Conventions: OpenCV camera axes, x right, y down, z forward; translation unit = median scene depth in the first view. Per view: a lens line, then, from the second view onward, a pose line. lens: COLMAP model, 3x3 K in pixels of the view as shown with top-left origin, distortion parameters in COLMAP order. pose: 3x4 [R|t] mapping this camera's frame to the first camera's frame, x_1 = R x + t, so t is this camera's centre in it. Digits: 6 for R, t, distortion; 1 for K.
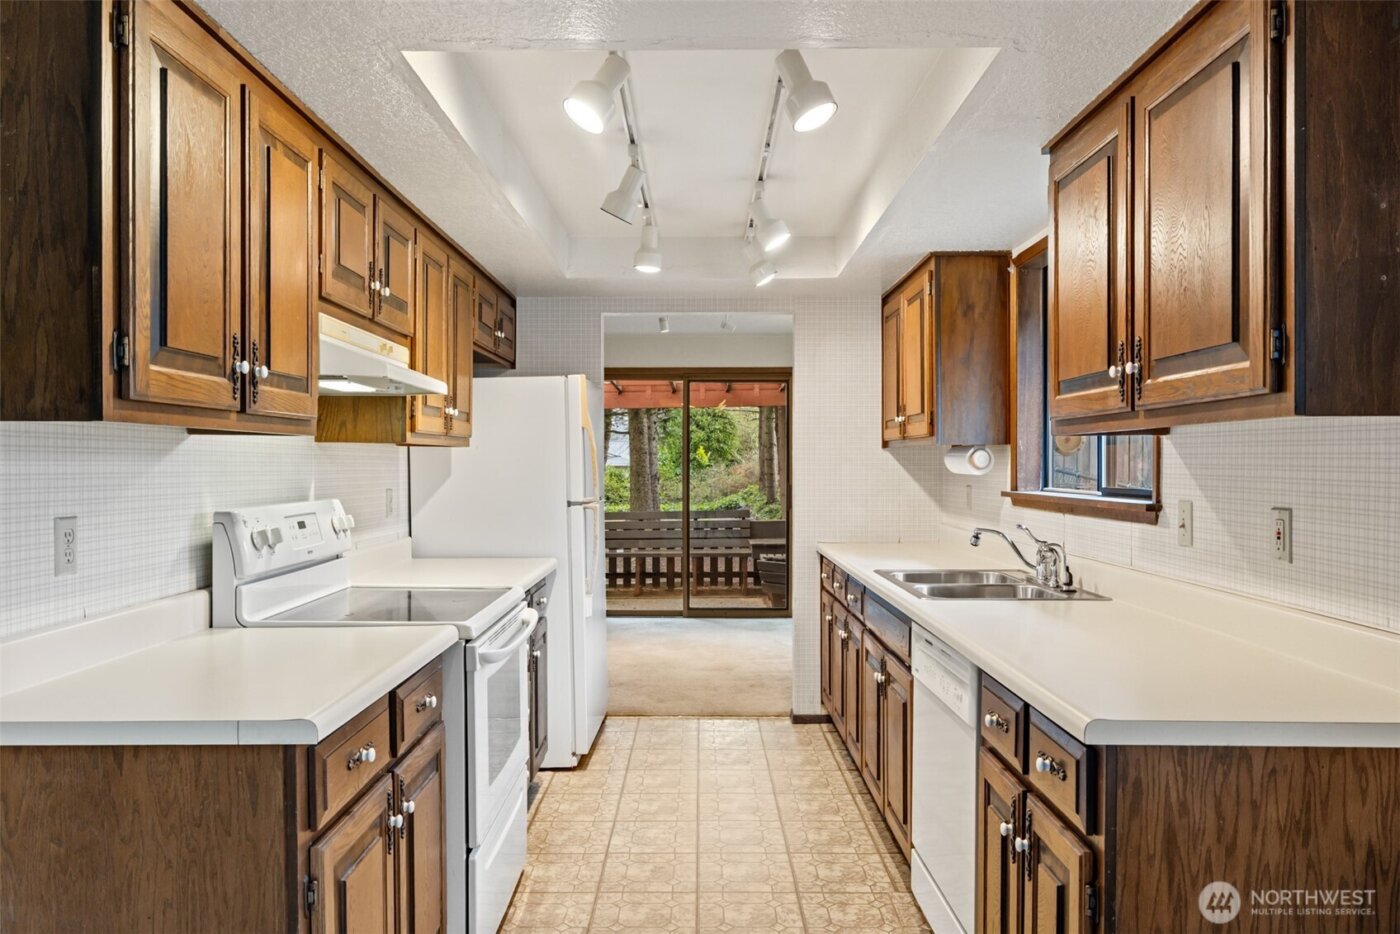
lens RADIAL K [[994.2, 0, 689.1], [0, 994.2, 480.0], [0, 0, 1]] dist [0.009366, 0.000687]
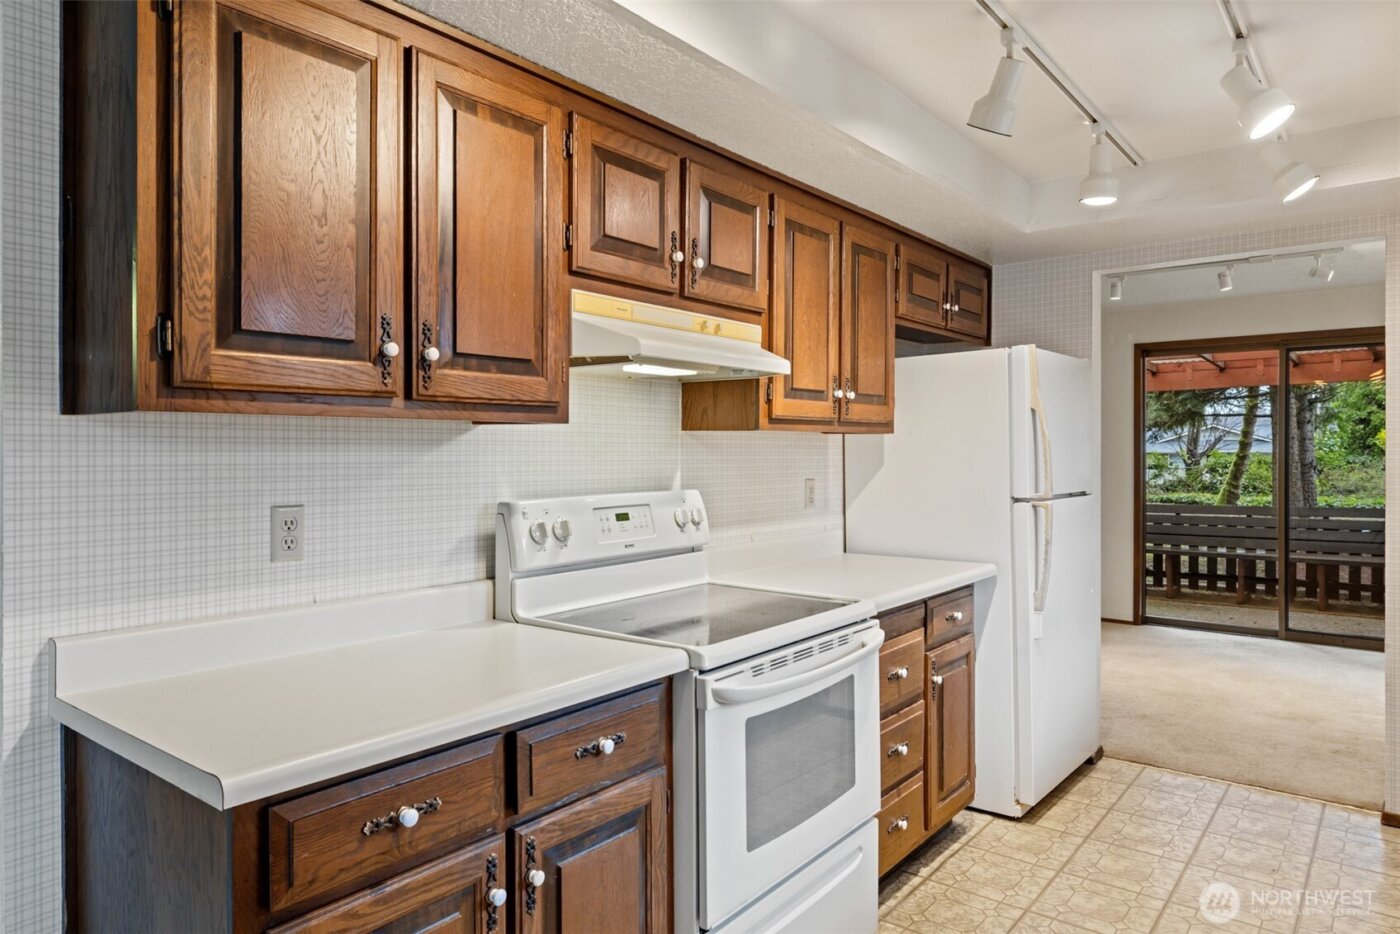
lens RADIAL K [[887.3, 0, 695.4], [0, 887.3, 453.0], [0, 0, 1]] dist [-0.002574, -0.000243]
pose [[0.786281, 0.001706, -0.617866, 0.152523], [-0.009934, 0.999902, -0.009881, -0.006957], [0.617789, 0.013907, 0.786221, 0.292367]]
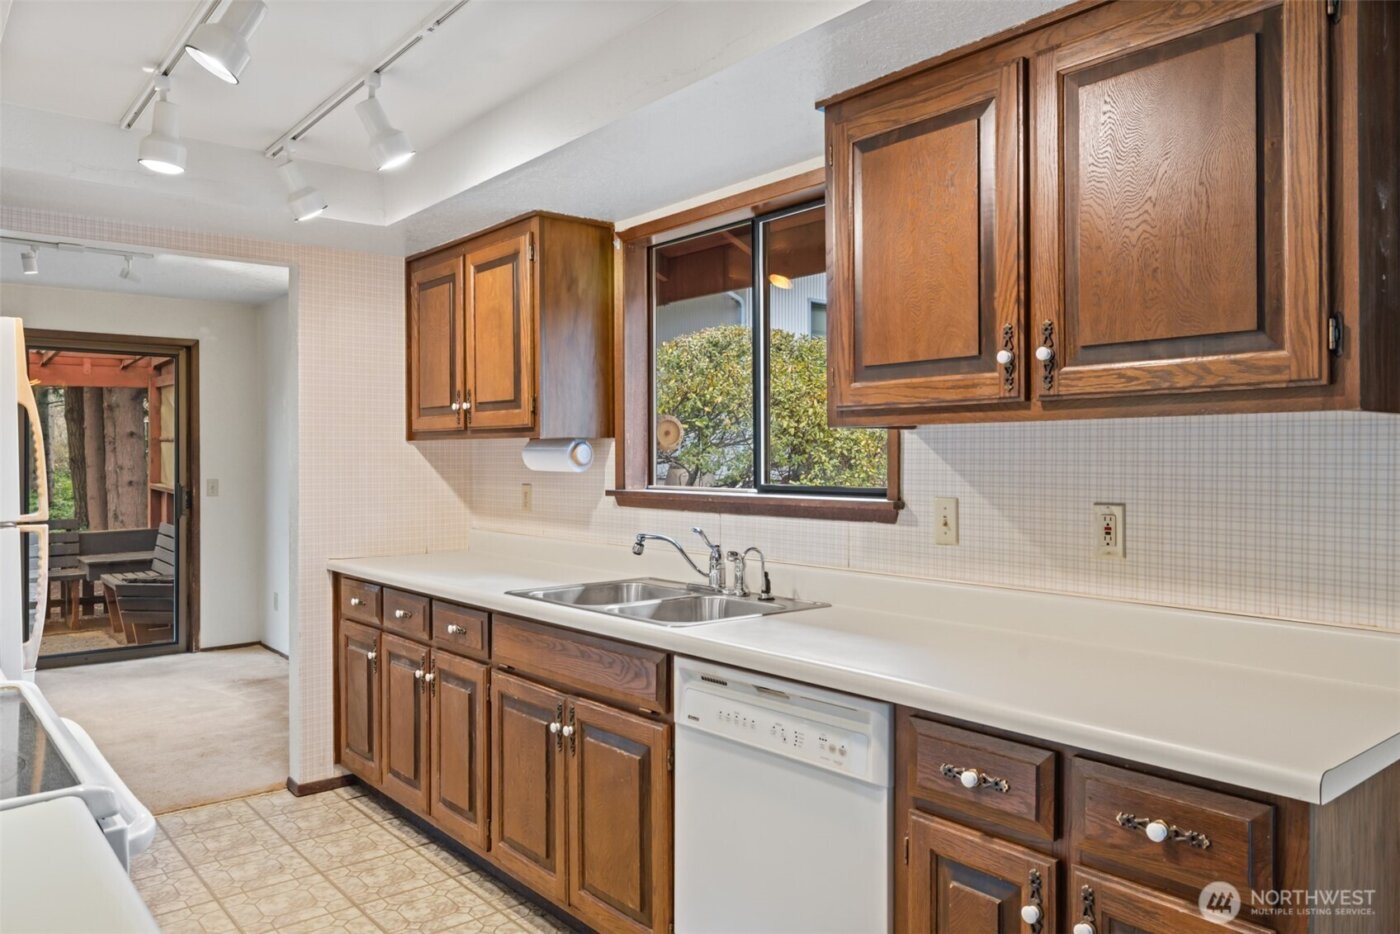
lens RADIAL K [[994.2, 0, 679.6], [0, 994.2, 454.5], [0, 0, 1]] dist [0.009366, 0.000687]
pose [[0.771591, 0.000295, 0.636119, -0.220741], [0.012527, 0.999799, -0.015658, -0.006311], [-0.635996, 0.020050, 0.771432, 0.294917]]
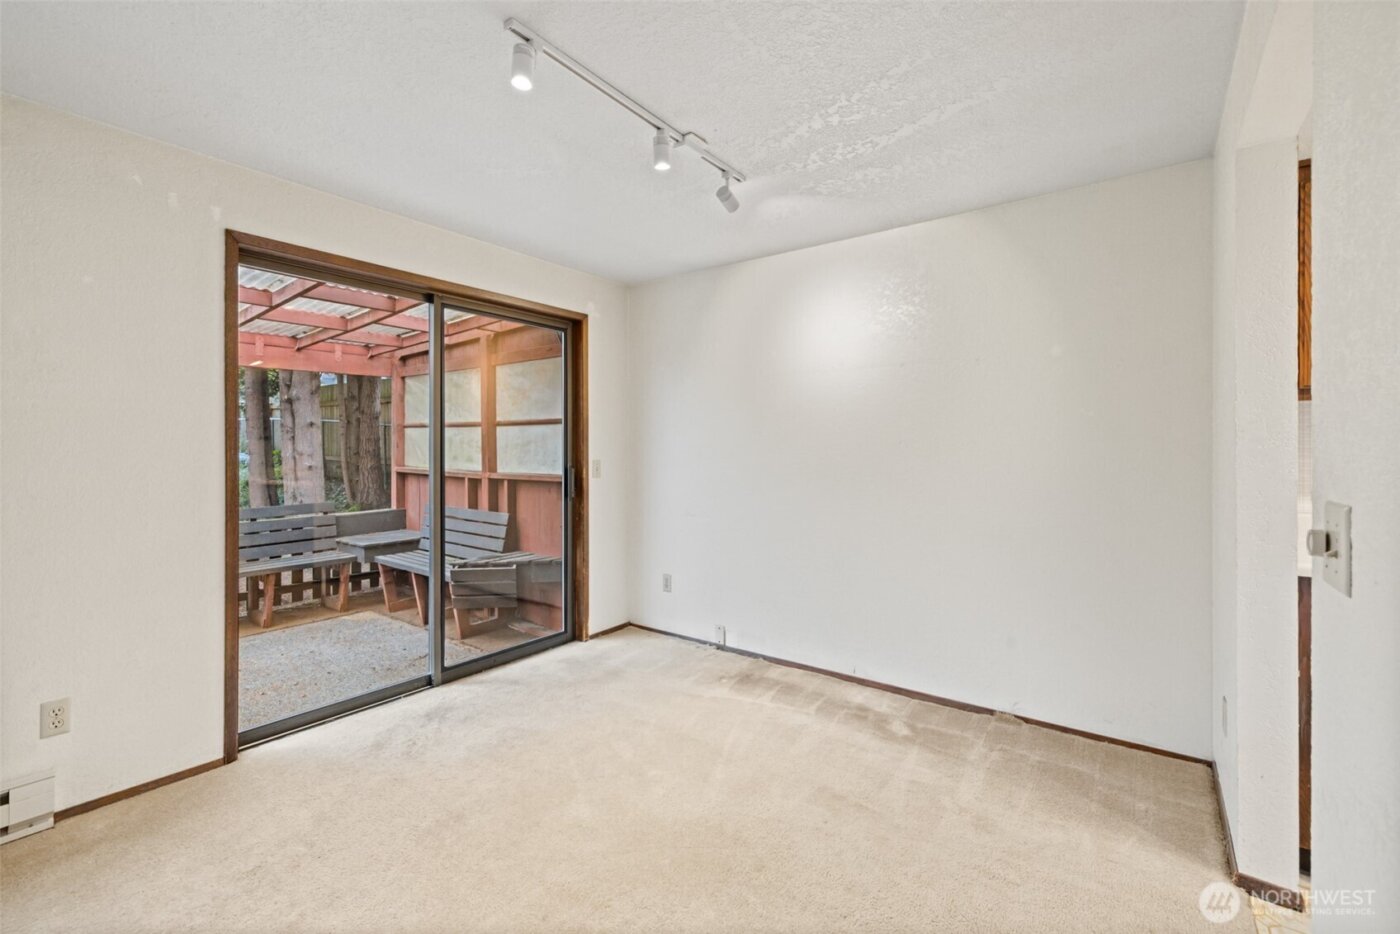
lens RADIAL K [[598.7, 0, 665.6], [0, 598.7, 456.0], [0, 0, 1]] dist [0.003586, 0.000115]
pose [[0.600528, -0.010320, 0.799537, -0.496386], [0.017860, 0.999840, -0.000509, -0.005066], [-0.799405, 0.014586, 0.600616, 1.511814]]
